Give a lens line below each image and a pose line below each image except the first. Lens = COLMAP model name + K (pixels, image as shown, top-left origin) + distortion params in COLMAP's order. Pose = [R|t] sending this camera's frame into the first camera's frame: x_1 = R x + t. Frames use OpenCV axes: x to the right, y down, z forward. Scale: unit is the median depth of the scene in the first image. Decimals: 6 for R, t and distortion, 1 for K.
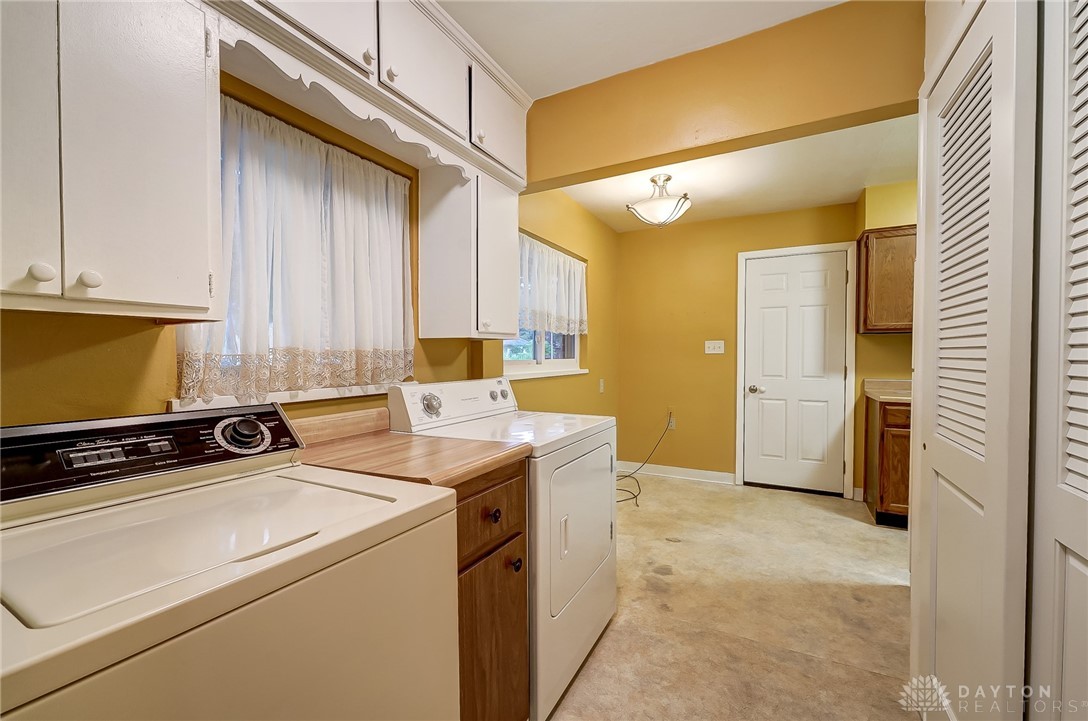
lens RADIAL K [[443.1, 0, 539.4], [0, 443.1, 362.2], [0, 0, 1]] dist [0.001639, 0.000040]
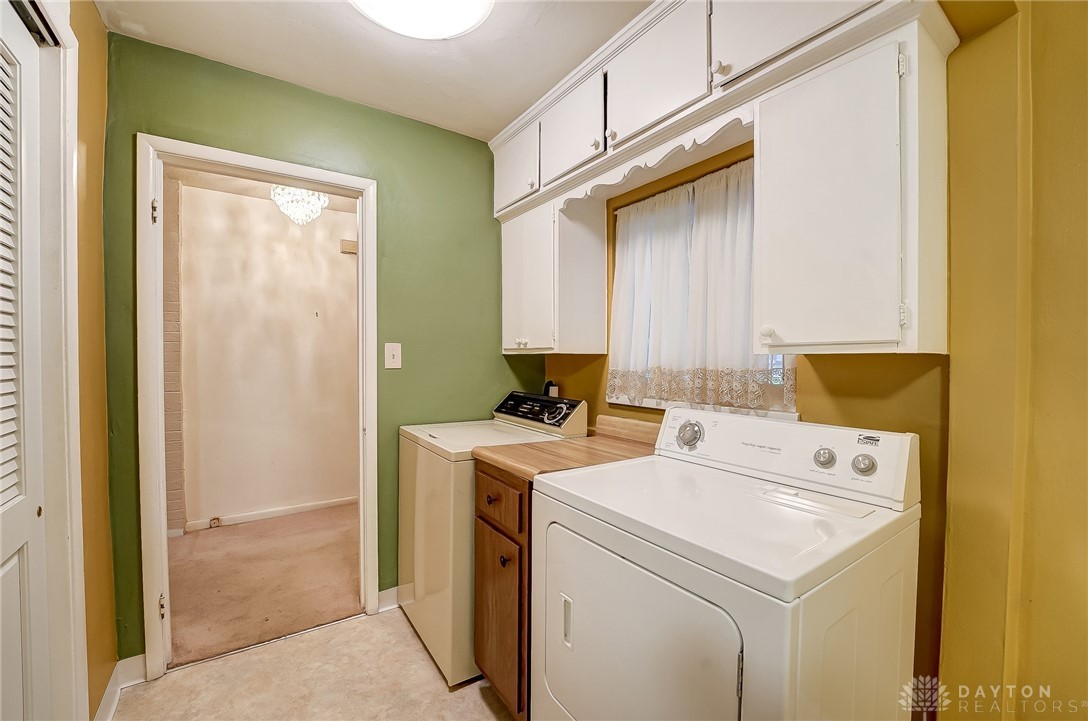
lens RADIAL K [[443.1, 0, 549.7], [0, 443.1, 360.4], [0, 0, 1]] dist [0.001639, 0.000040]
pose [[-0.441457, 0.007935, -0.897248, 0.751834], [-0.015048, 0.999755, 0.016245, -0.067680], [0.897156, 0.020673, -0.441229, 1.308575]]
